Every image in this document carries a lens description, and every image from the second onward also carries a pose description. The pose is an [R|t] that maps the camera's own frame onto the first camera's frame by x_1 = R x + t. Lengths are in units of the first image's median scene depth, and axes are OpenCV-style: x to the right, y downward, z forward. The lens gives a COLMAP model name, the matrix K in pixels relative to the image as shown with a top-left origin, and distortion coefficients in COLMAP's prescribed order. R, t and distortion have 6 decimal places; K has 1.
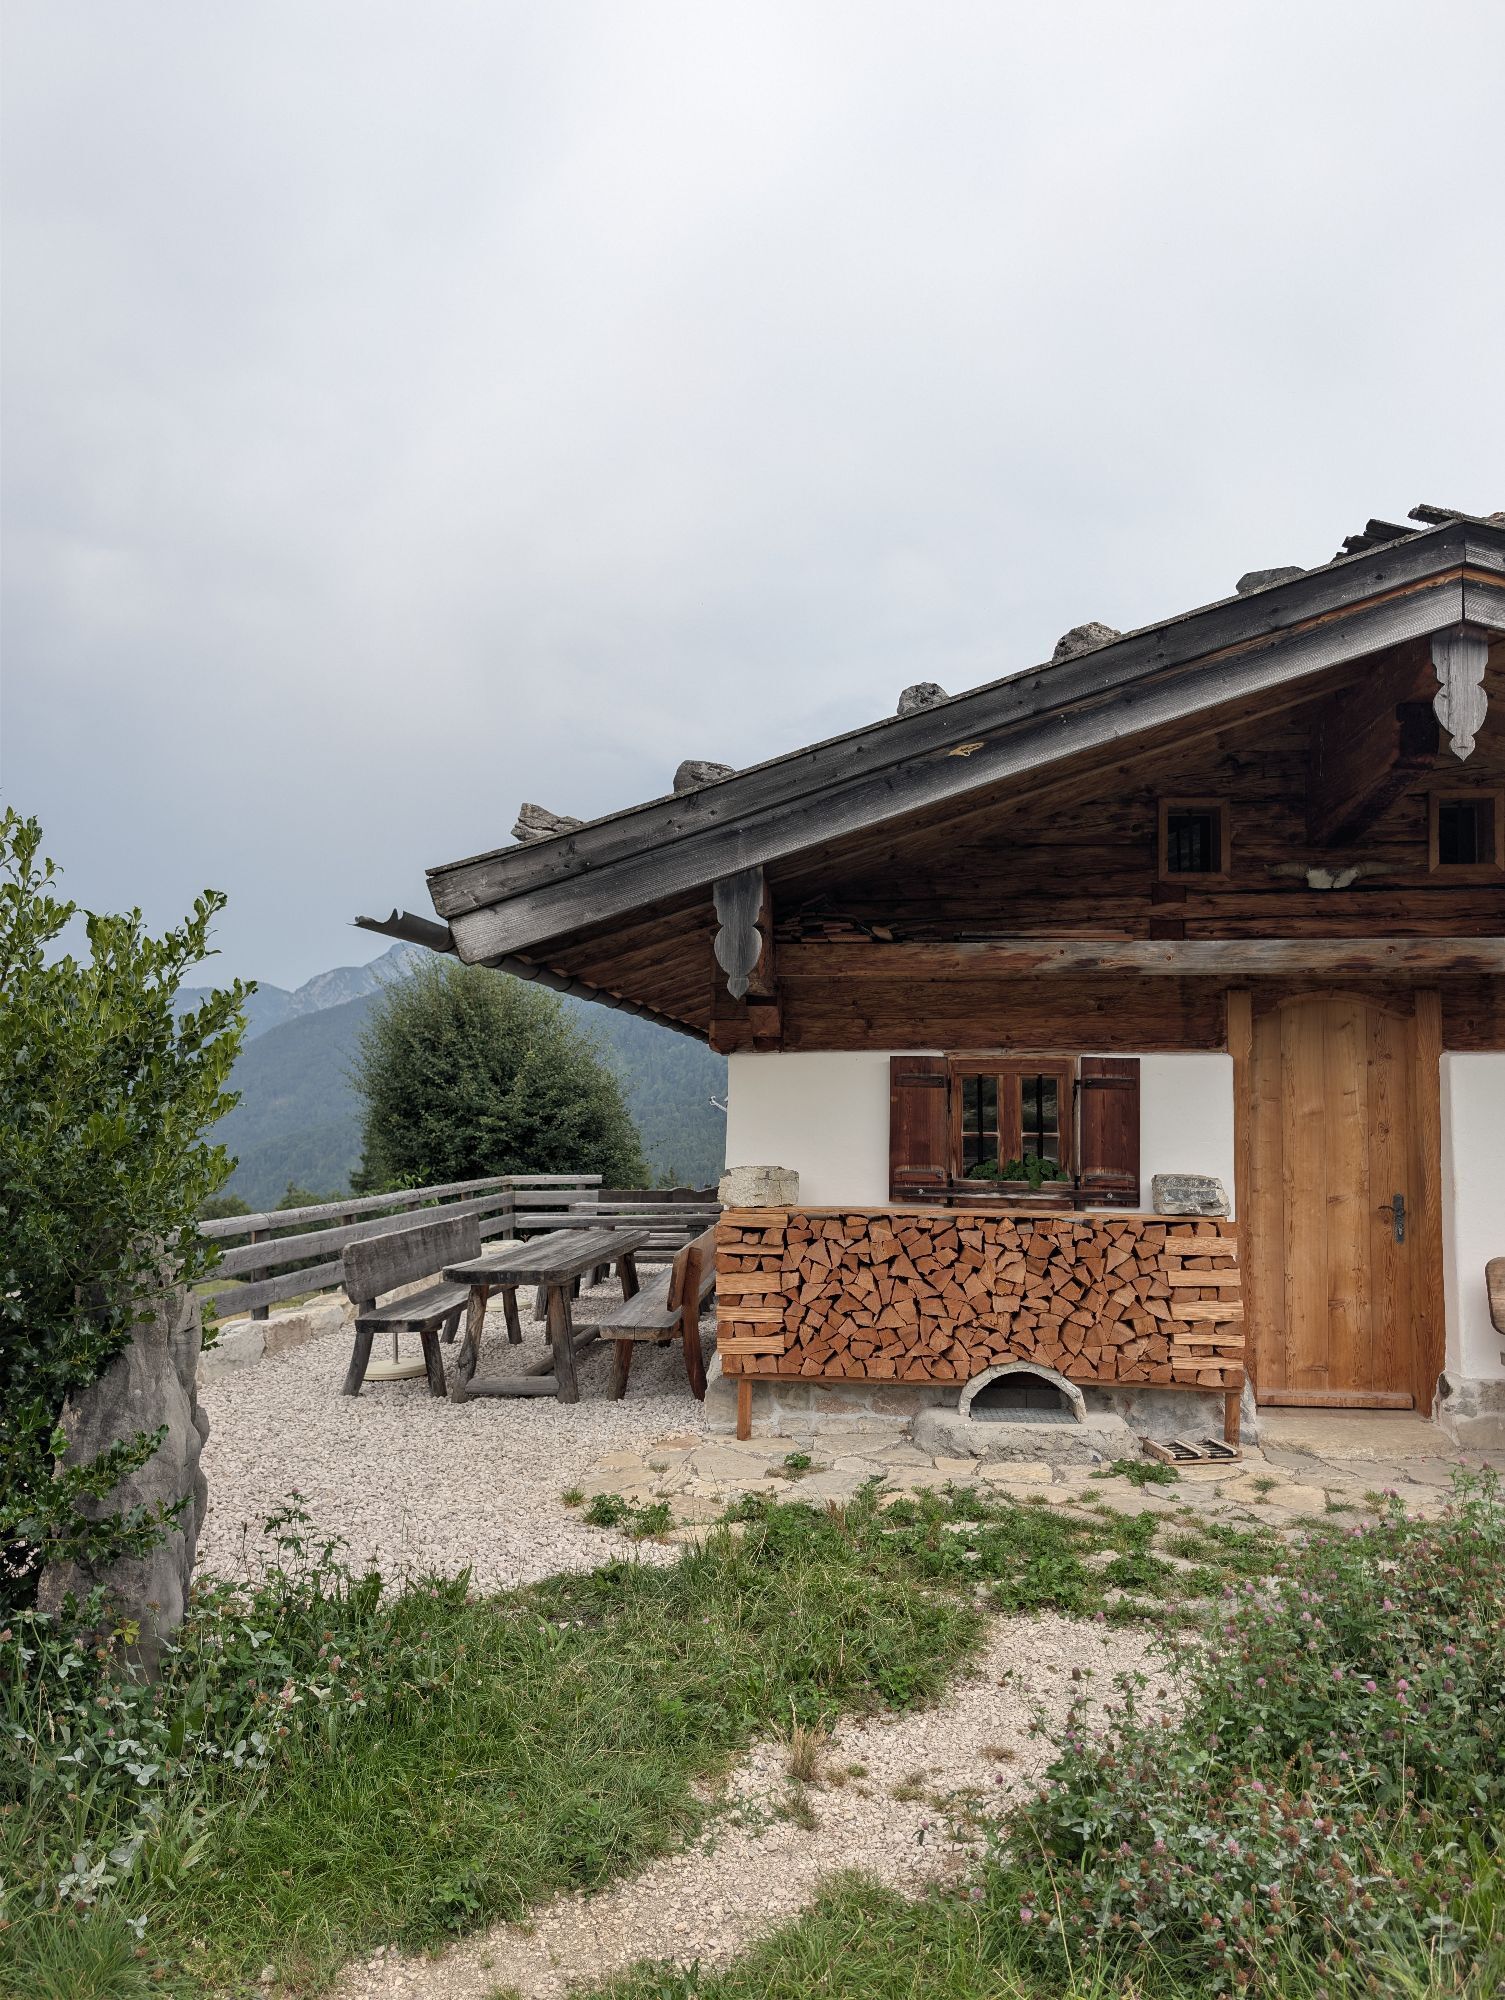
lens RADIAL K [[1486.3, 0, 752.5], [0, 1486.3, 1000.0], [0, 0, 1]] dist [-0.044916, -0.002115]
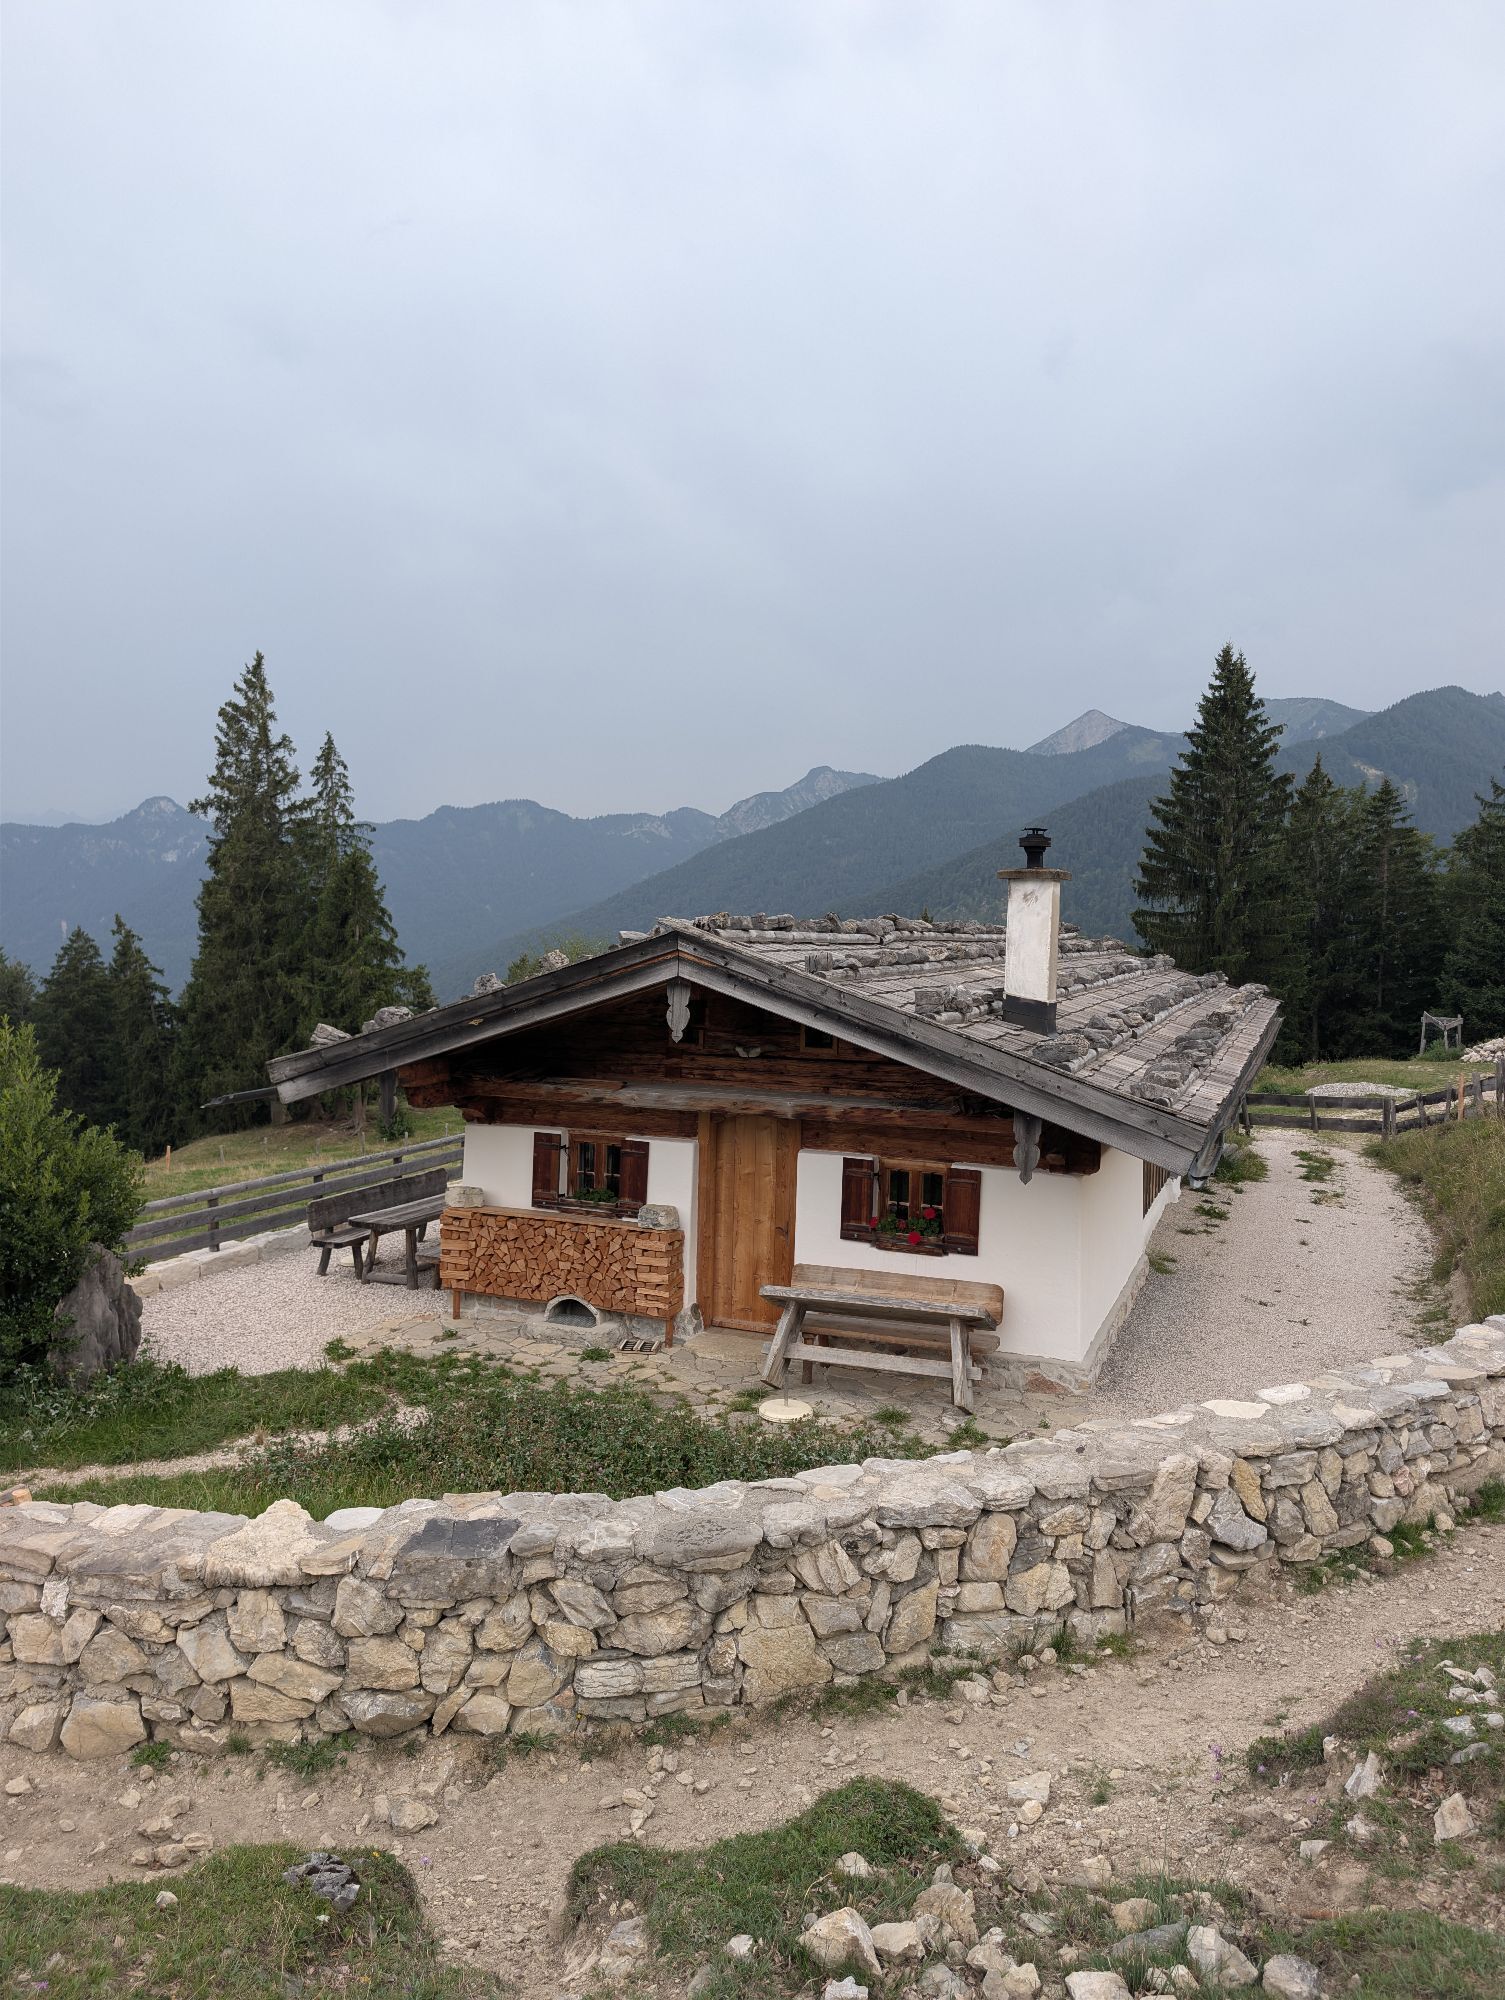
lens RADIAL K [[1502.5, 0, 752.5], [0, 1502.5, 1000.0], [0, 0, 1]] dist [0.001552, -0.000254]
pose [[0.967405, 0.029316, -0.251531, 0.897178], [-0.000818, 0.993633, 0.112662, -0.371188], [0.253232, -0.108784, 0.961270, -0.826481]]
